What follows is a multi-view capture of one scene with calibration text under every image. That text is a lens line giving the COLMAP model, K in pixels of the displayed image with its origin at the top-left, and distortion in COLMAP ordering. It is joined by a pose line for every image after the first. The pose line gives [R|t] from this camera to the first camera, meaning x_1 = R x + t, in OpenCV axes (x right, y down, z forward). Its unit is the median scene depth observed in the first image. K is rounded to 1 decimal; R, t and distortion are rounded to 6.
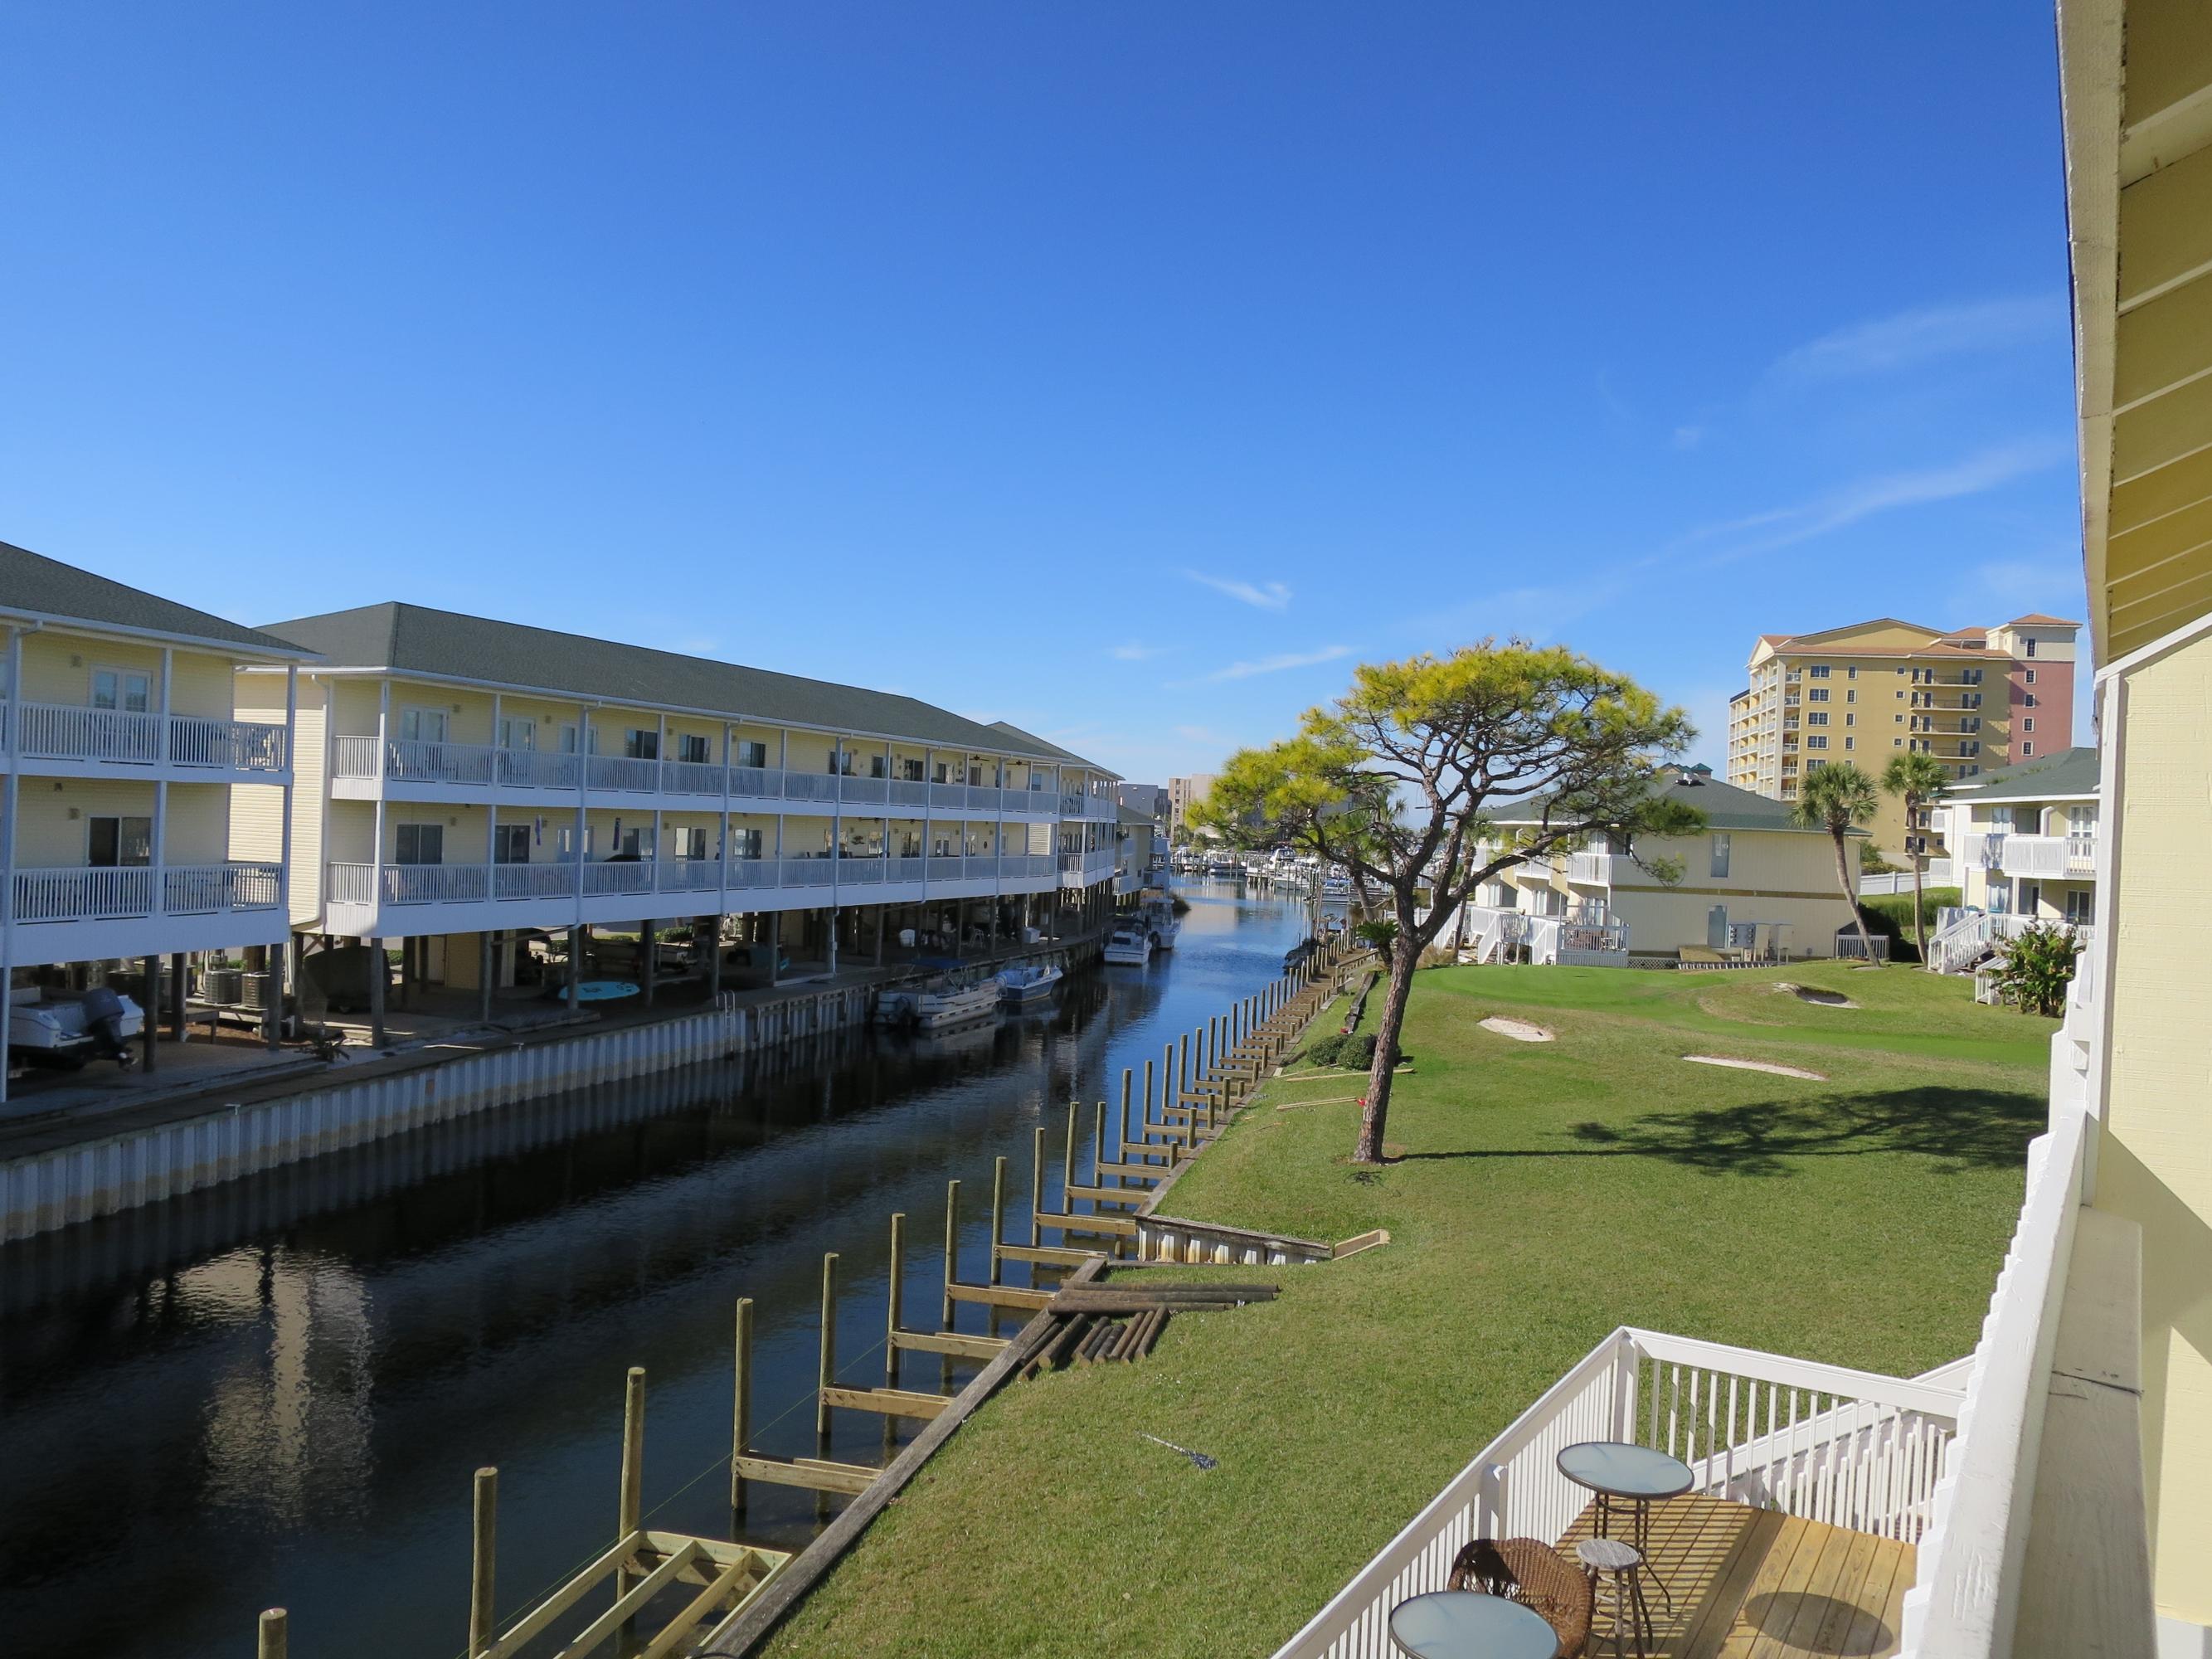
lens RADIAL K [[1578.7, 0, 1089.5], [0, 1578.7, 808.8], [0, 0, 1]] dist [-0.023788, -0.001843]
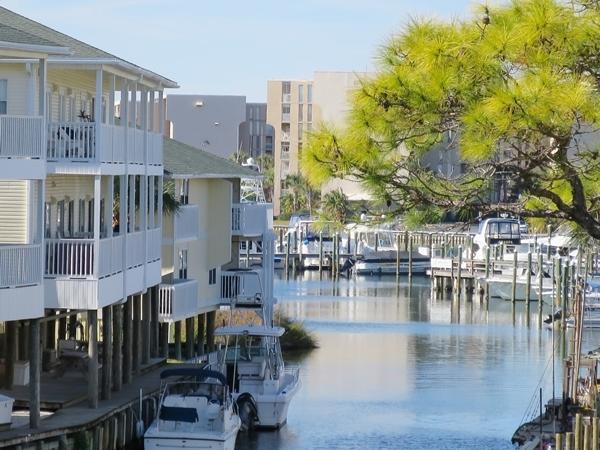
lens RADIAL K [[2061.6, 0, 299.7], [0, 2061.6, 221.1], [0, 0, 1]] dist [0.306310, 0.000000]
pose [[0.998970, -0.026081, 0.037128, 0.035175], [0.025305, 0.999454, 0.021235, 0.010719], [-0.037661, -0.020273, 0.999085, 0.353776]]
